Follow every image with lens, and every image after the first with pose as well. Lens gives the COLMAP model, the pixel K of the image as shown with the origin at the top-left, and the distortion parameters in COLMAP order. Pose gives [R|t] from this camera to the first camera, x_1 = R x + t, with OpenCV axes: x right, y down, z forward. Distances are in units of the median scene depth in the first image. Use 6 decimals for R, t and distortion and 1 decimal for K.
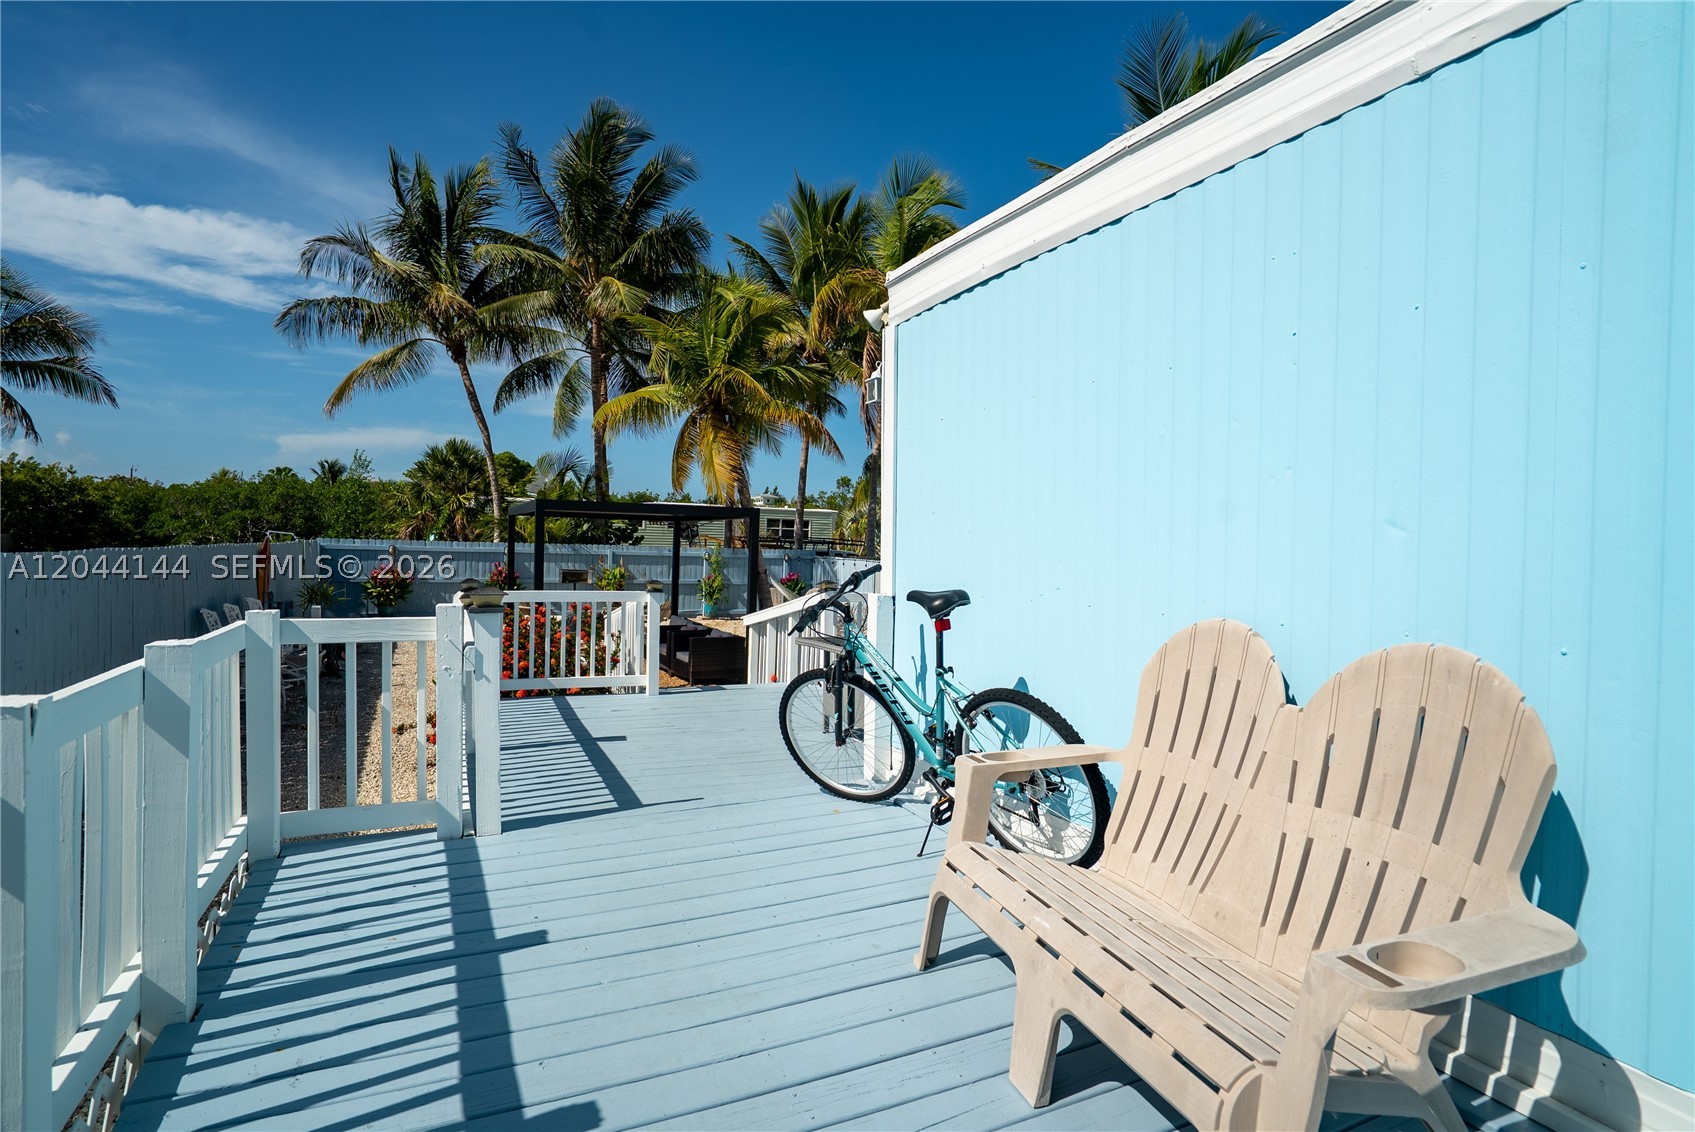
lens RADIAL K [[892.0, 0, 835.9], [0, 892.0, 567.1], [0, 0, 1]] dist [-0.053847, 0.029609]
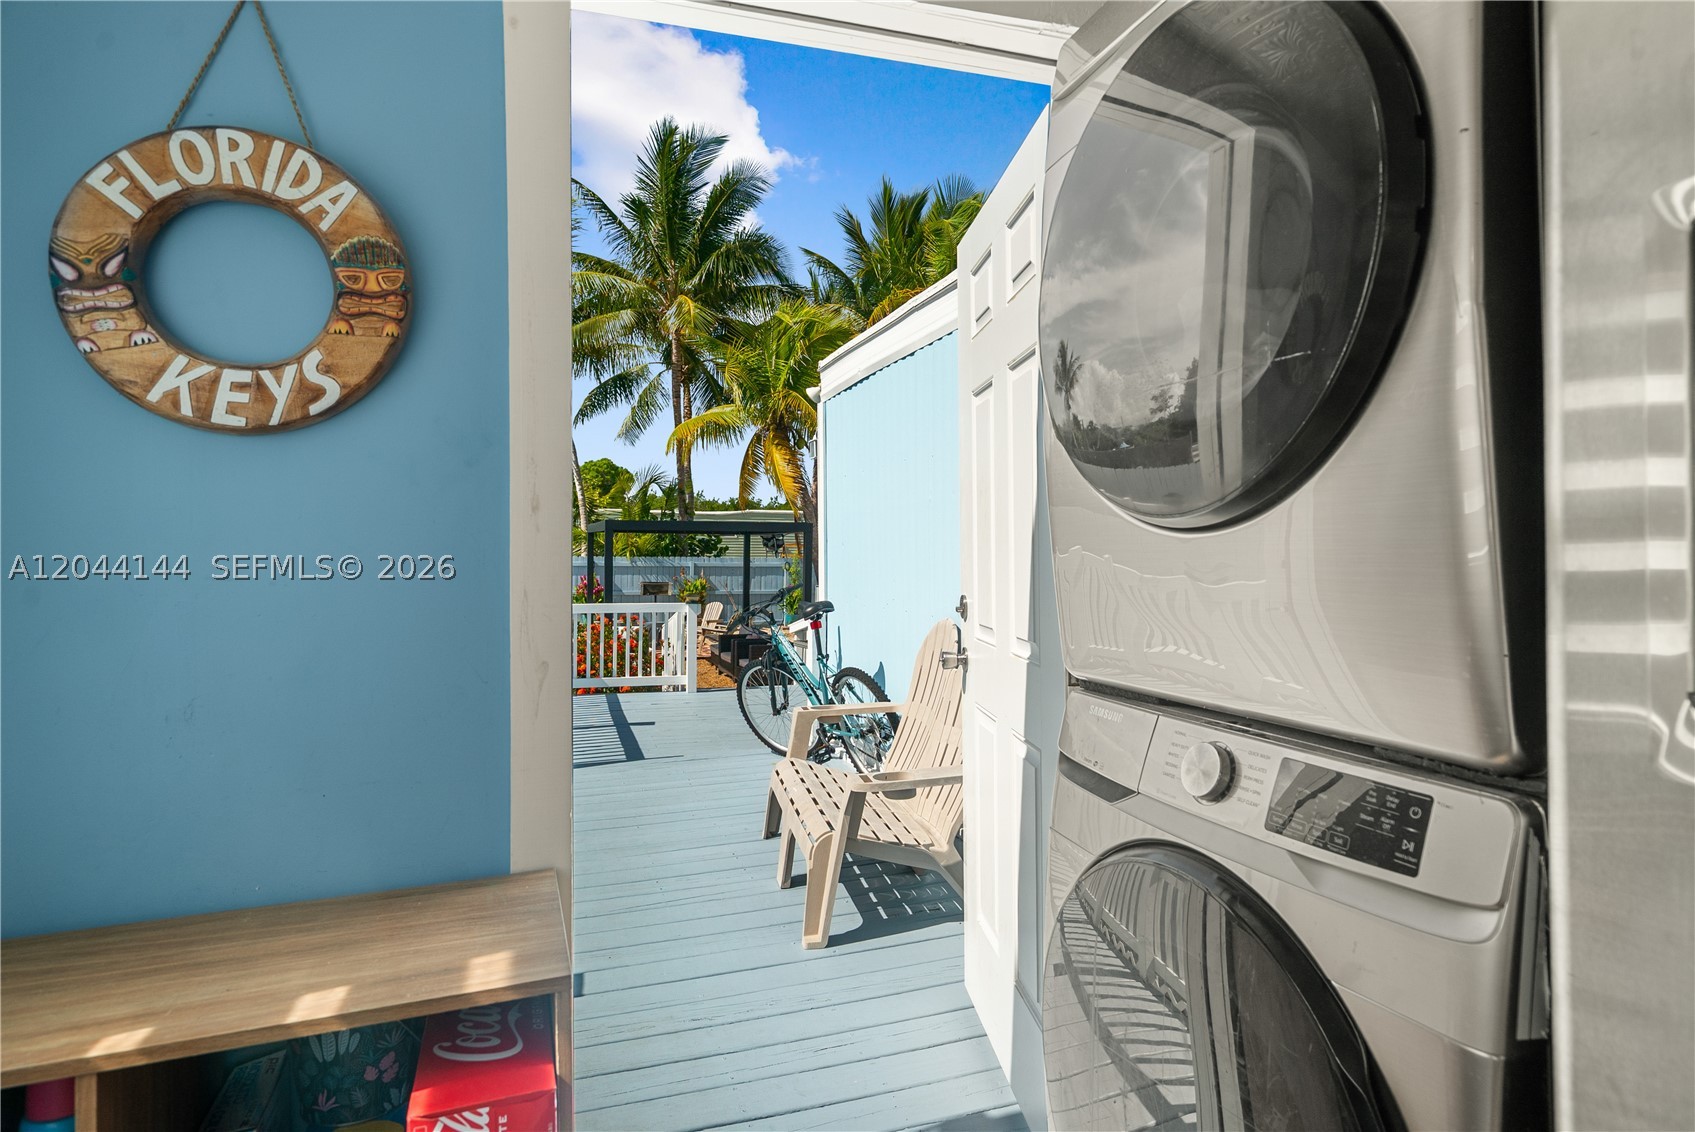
lens RADIAL K [[970.6, 0, 847.5], [0, 970.6, 566.0], [0, 0, 1]] dist [-0.000254, 0.000380]
pose [[0.993301, -0.015217, -0.114552, 0.096767], [0.014357, 0.999862, -0.008332, -0.005199], [0.114663, 0.006632, 0.993382, -0.159271]]
